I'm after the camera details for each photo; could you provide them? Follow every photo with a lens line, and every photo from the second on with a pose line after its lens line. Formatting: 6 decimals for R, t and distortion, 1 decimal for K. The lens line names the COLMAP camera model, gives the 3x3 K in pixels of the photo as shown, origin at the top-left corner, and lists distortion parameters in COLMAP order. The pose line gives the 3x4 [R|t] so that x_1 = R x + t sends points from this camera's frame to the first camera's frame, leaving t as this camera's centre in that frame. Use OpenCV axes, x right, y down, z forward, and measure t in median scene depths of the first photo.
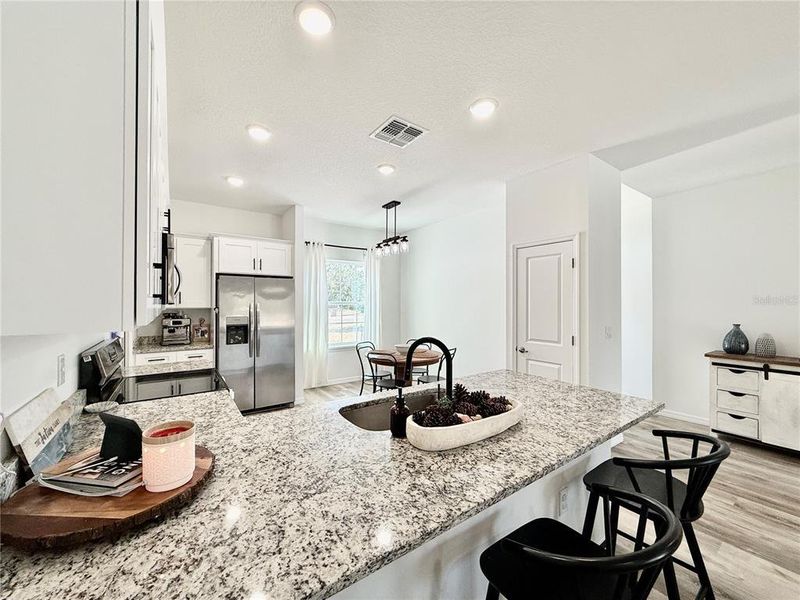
lens RADIAL K [[320.7, 0, 393.7], [0, 320.7, 303.1], [0, 0, 1]] dist [-0.004215, 0.000558]
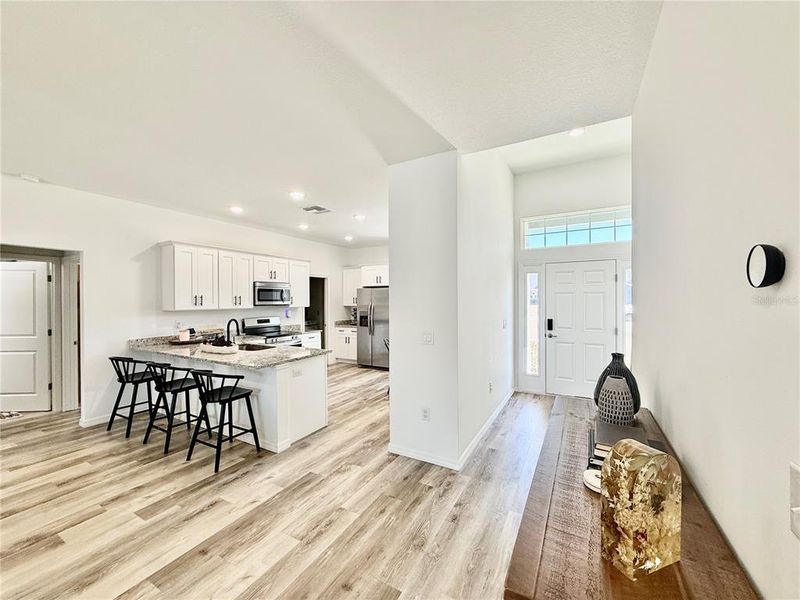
lens RADIAL K [[320.7, 0, 404.9], [0, 320.7, 300.2], [0, 0, 1]] dist [-0.004215, 0.000558]
pose [[0.438072, -0.001649, -0.898938, 1.480373], [0.002868, 0.999996, -0.000436, -0.019417], [0.898935, -0.002387, 0.438075, 0.524804]]
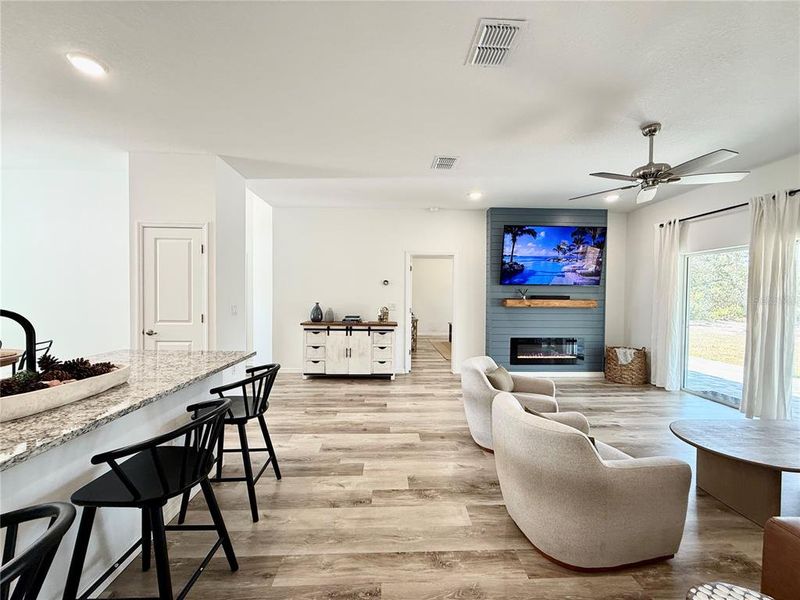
lens RADIAL K [[320.7, 0, 406.3], [0, 320.7, 299.7], [0, 0, 1]] dist [-0.004215, 0.000558]
pose [[0.523321, -0.006872, 0.852108, -0.020499], [-0.009990, 0.999849, 0.014199, 0.027631], [-0.852077, -0.015943, 0.523173, -0.188319]]
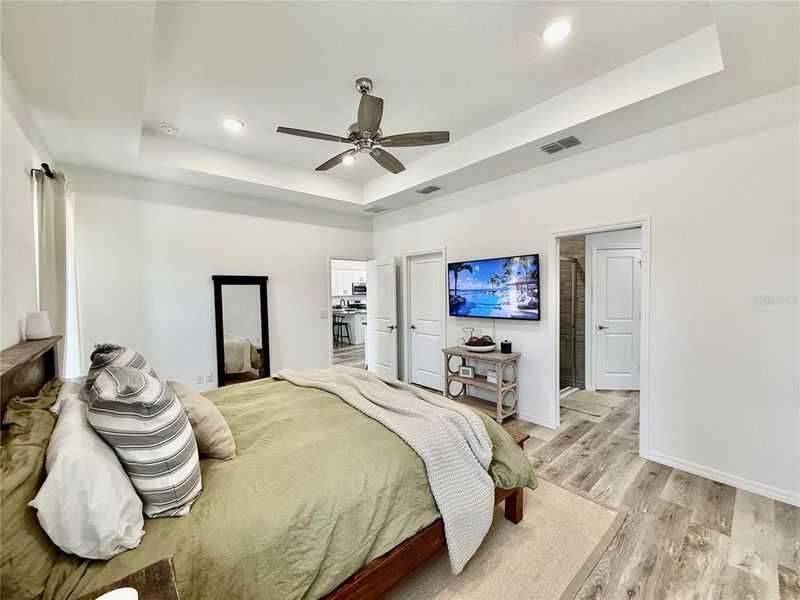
lens RADIAL K [[320.7, 0, 400.3], [0, 320.7, 303.7], [0, 0, 1]] dist [-0.004215, 0.000558]
pose [[0.991988, 0.078004, 0.099376, 1.180915], [-0.074111, 0.996353, -0.042288, 0.002534], [-0.102312, 0.034584, 0.994151, -1.603577]]
